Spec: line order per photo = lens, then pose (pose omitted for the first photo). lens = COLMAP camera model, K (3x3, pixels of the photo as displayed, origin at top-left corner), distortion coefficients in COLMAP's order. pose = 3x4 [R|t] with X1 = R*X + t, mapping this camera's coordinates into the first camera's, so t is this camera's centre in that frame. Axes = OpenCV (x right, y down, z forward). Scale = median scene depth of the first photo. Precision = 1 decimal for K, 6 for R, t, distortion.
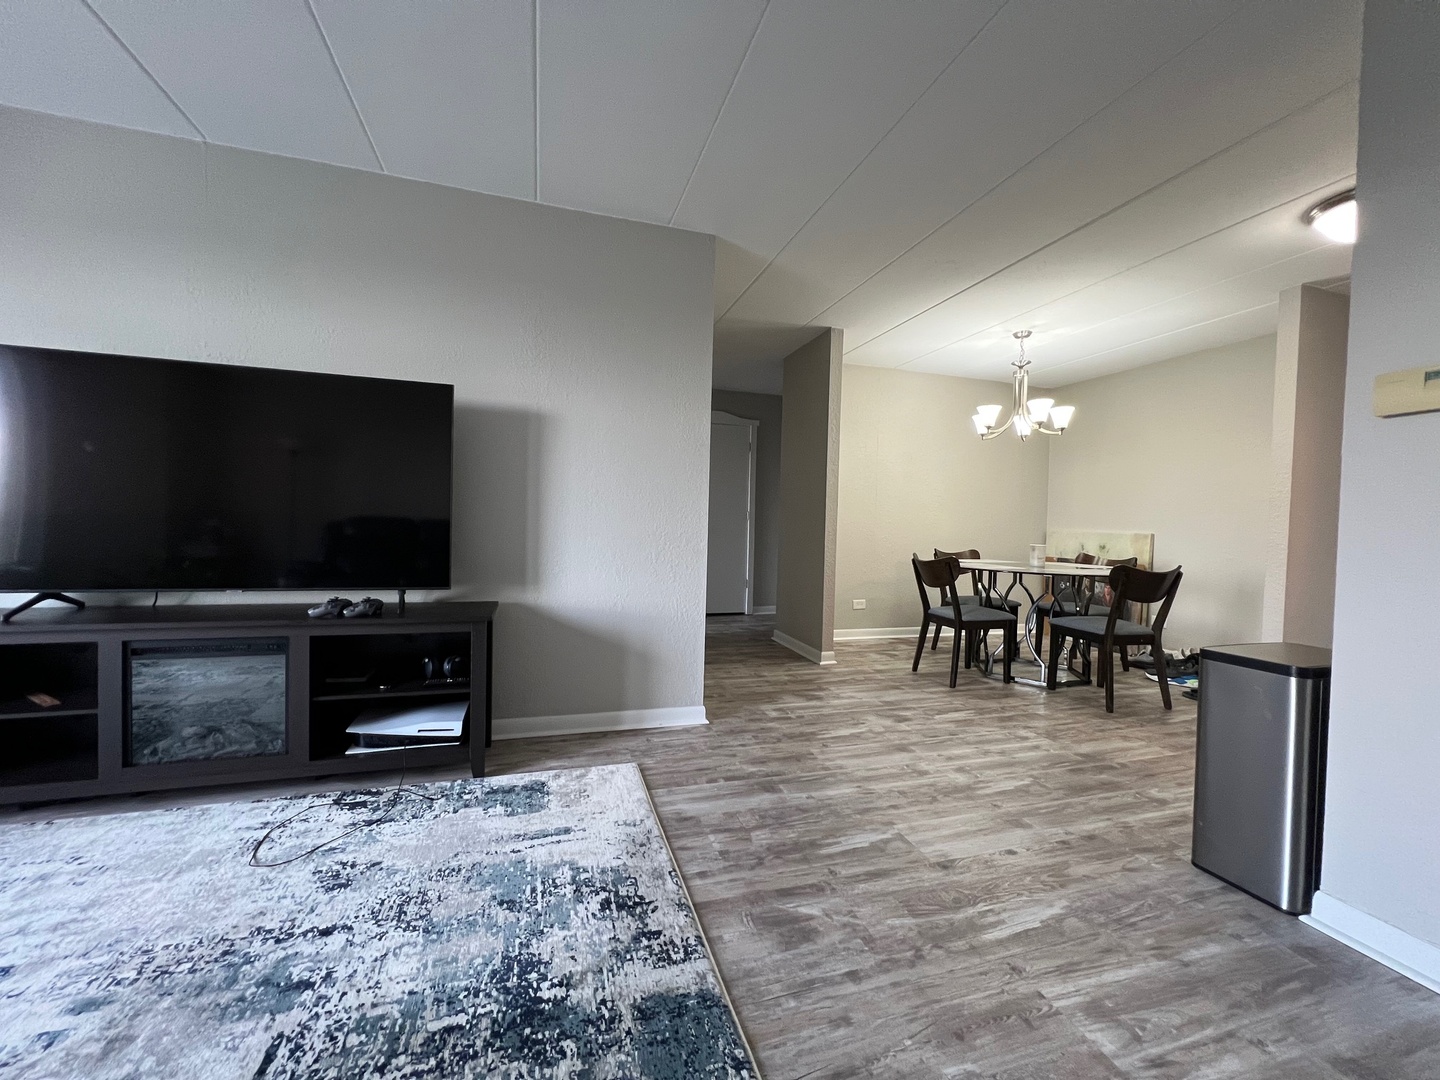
lens RADIAL K [[574.6, 0, 716.1], [0, 574.6, 535.3], [0, 0, 1]] dist [-0.001310, -0.000273]
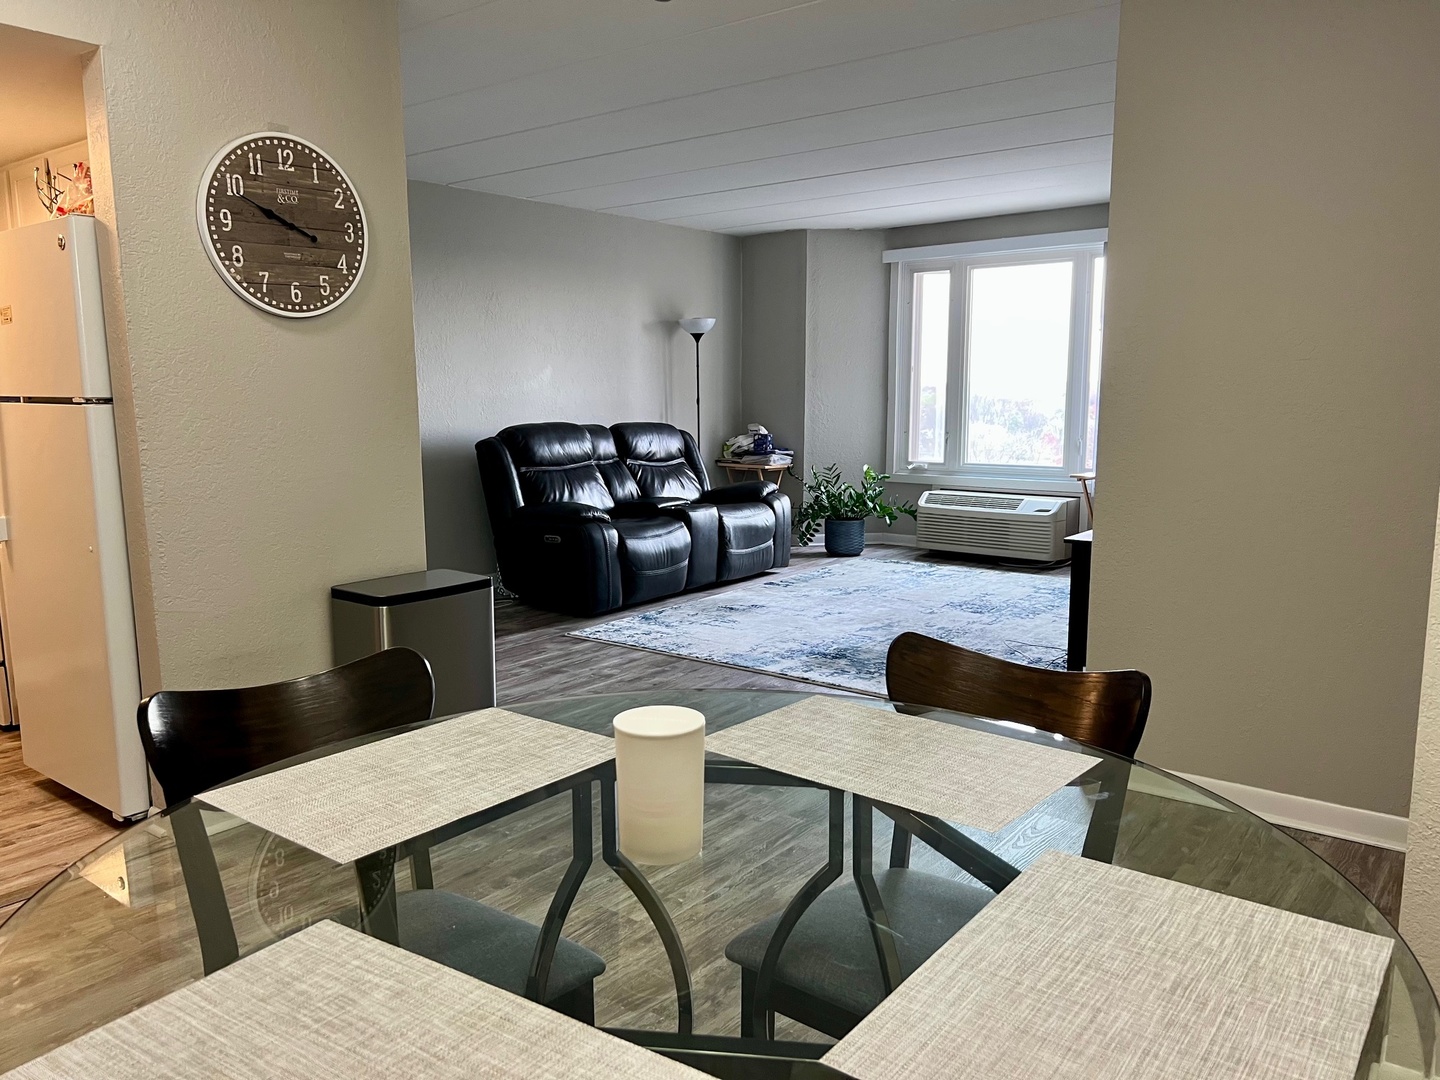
lens RADIAL K [[1081.1, 0, 723.6], [0, 1081.1, 548.6], [0, 0, 1]] dist [0.023562, -0.005043]
pose [[-0.819855, 0.065492, -0.568814, 1.075726], [-0.027265, 0.987844, 0.153037, -0.111759], [0.571922, 0.140977, -0.808103, 1.885197]]
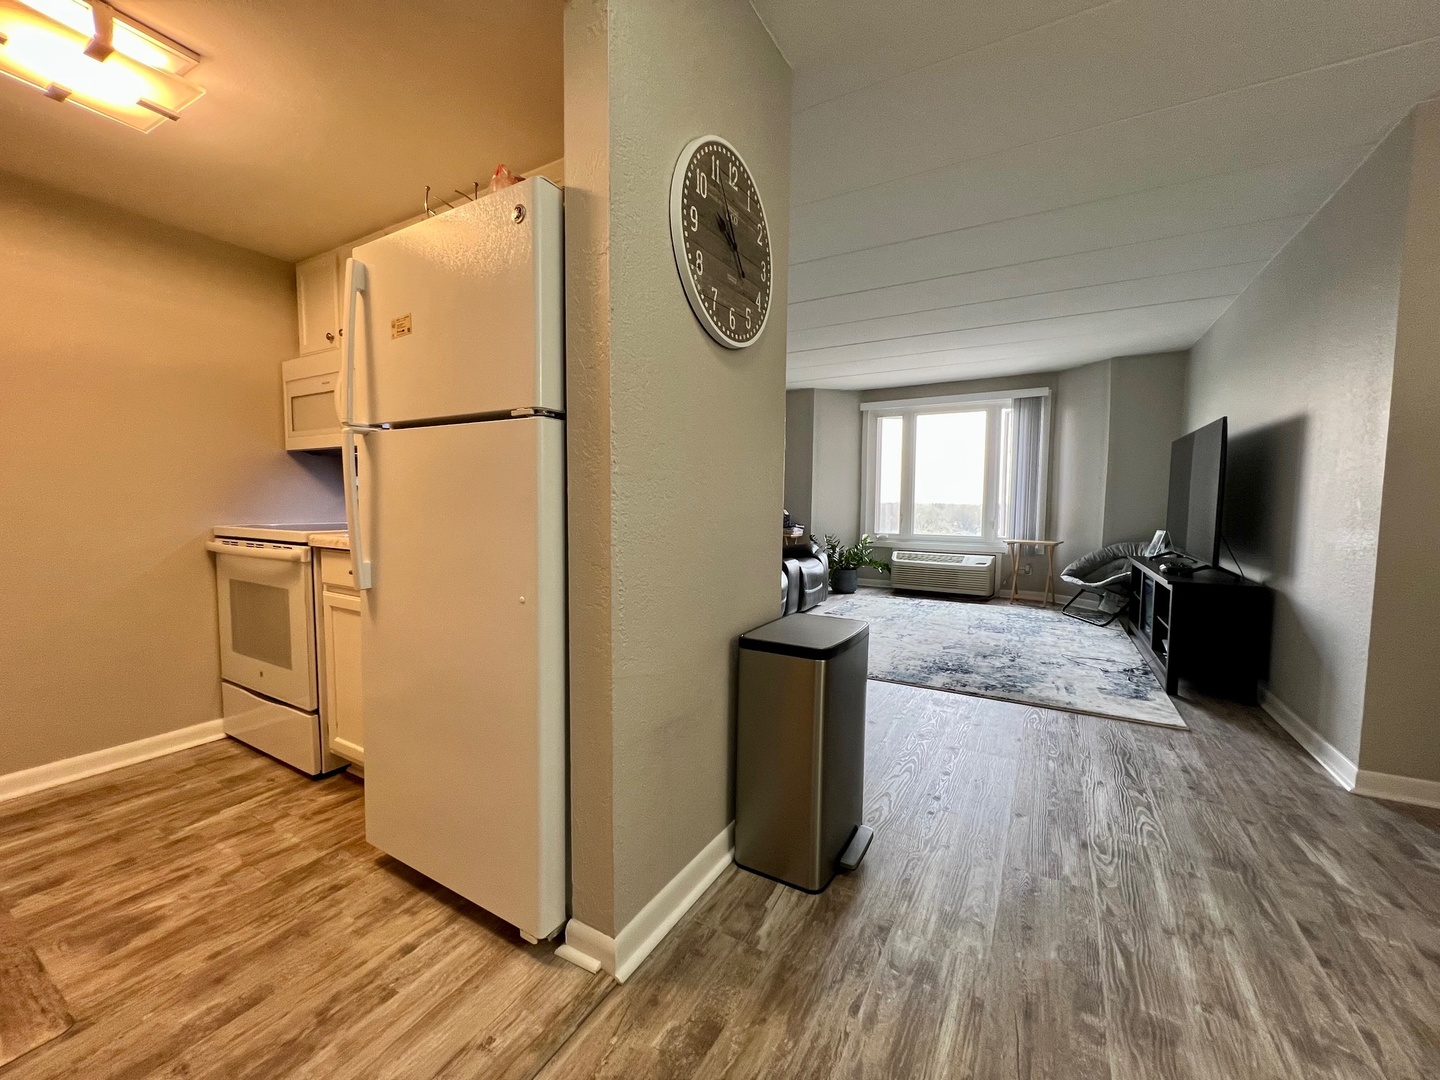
lens RADIAL K [[574.6, 0, 716.1], [0, 574.6, 535.3], [0, 0, 1]] dist [-0.001310, -0.000273]
pose [[-0.735152, 0.007325, -0.677863, 1.173902], [-0.044640, 0.997248, 0.059190, -0.008295], [0.676431, 0.073773, -0.732802, 1.049396]]
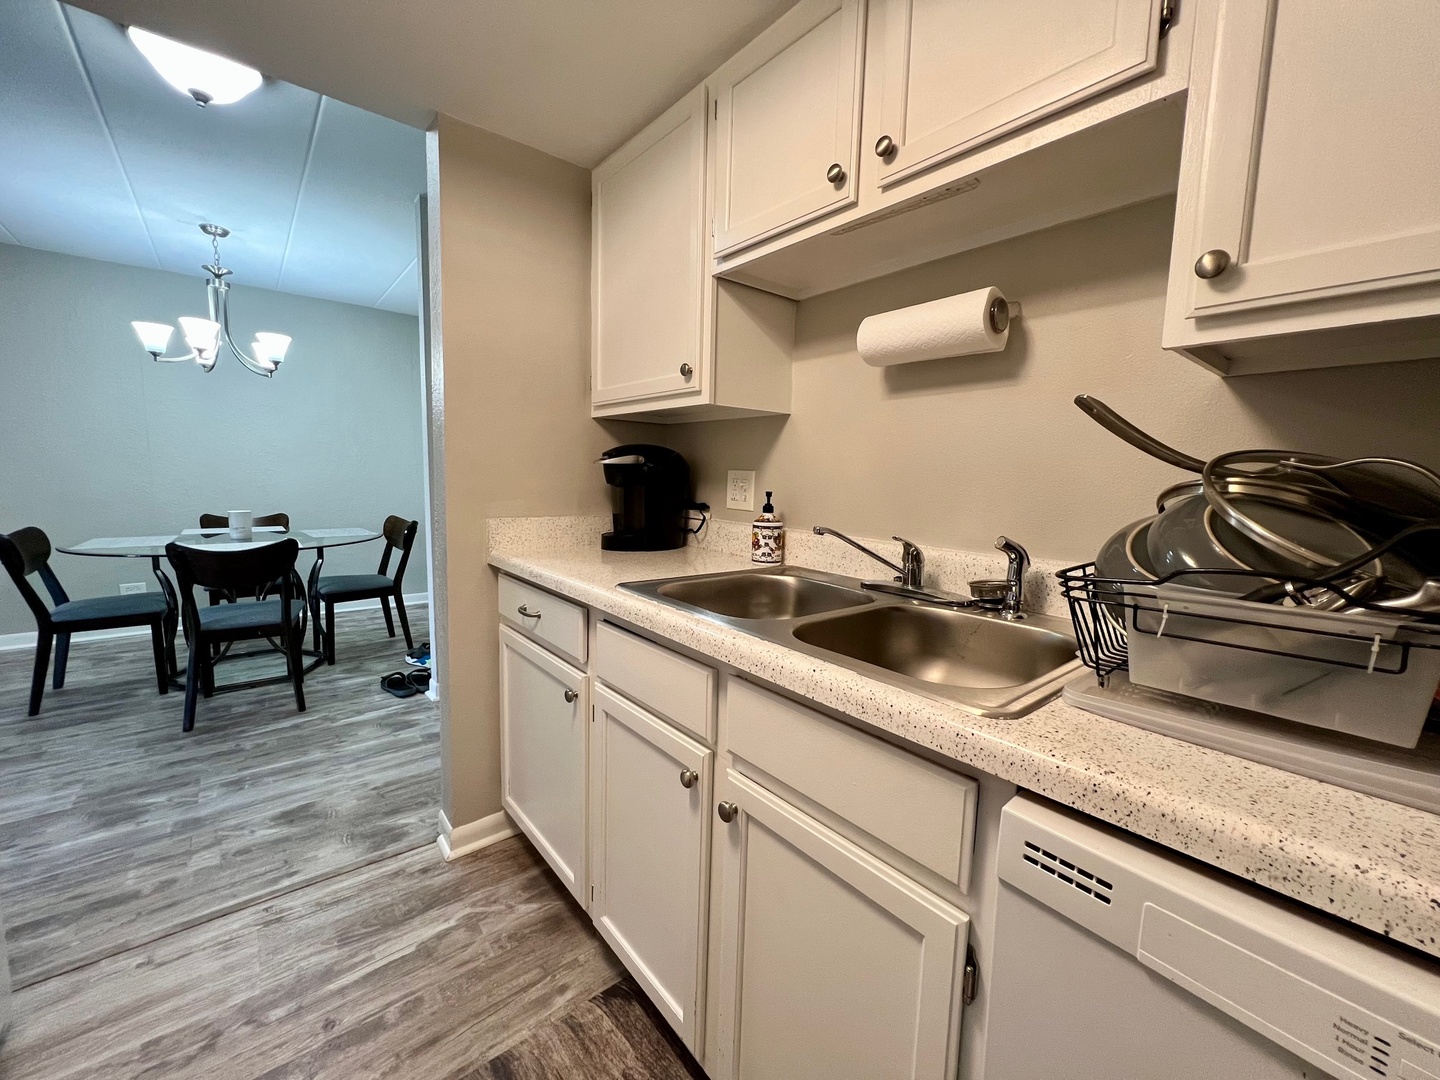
lens RADIAL K [[574.6, 0, 716.1], [0, 574.6, 535.3], [0, 0, 1]] dist [-0.001310, -0.000273]
pose [[0.924818, -0.053671, 0.376605, 1.313804], [0.016223, 0.994661, 0.101914, -0.029168], [-0.380064, -0.088142, 0.920751, 0.036355]]
